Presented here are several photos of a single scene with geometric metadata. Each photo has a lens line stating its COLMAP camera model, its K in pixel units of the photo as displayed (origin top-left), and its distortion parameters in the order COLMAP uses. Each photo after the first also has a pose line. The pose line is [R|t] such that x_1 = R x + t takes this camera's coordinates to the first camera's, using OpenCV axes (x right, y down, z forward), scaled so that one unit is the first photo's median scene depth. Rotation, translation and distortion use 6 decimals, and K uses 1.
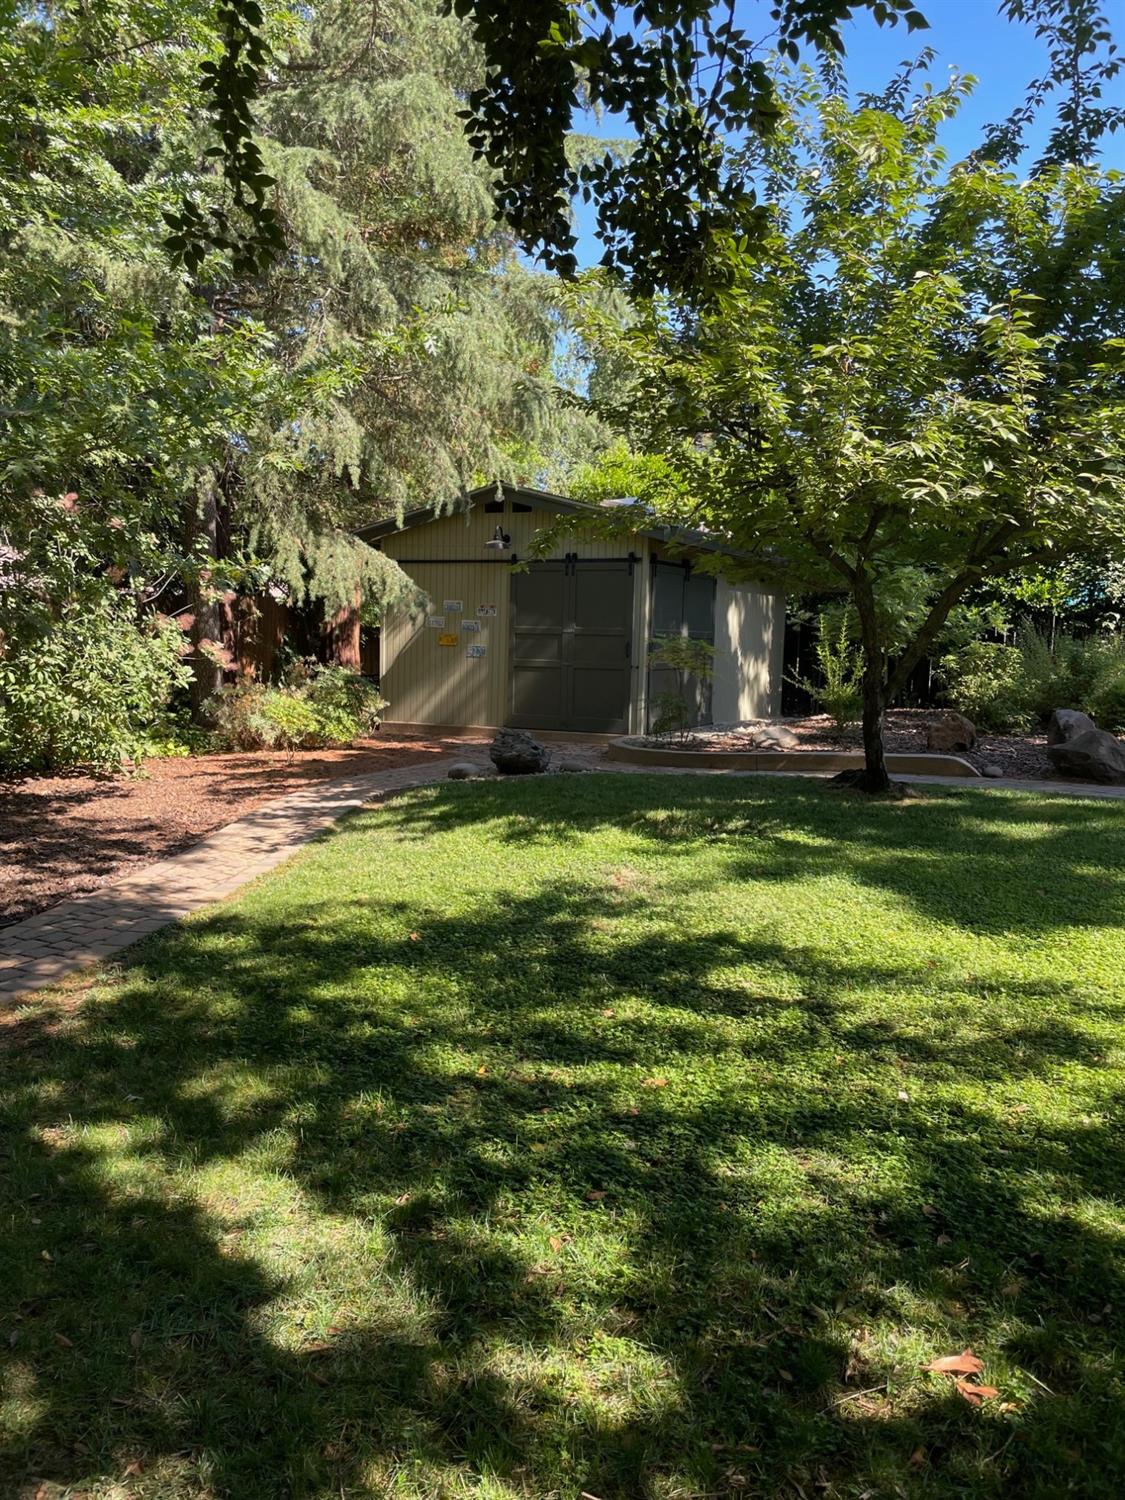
lens RADIAL K [[1214.7, 0, 562.5], [0, 1214.7, 750.0], [0, 0, 1]] dist [0.000845, 0.000330]
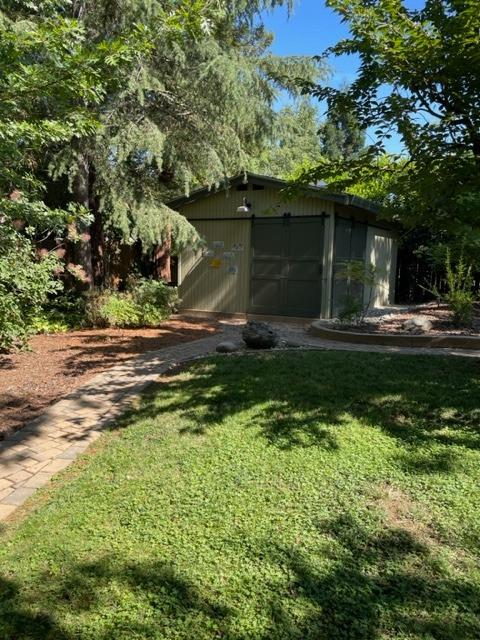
lens RADIAL K [[484.6, 0, 240.0], [0, 484.6, 320.0], [0, 0, 1]] dist [-0.000797, -0.001375]
pose [[0.999250, 0.001986, -0.038679, -0.035352], [-0.000831, 0.999554, 0.029841, -0.032994], [0.038721, -0.029786, 0.998806, 0.330151]]
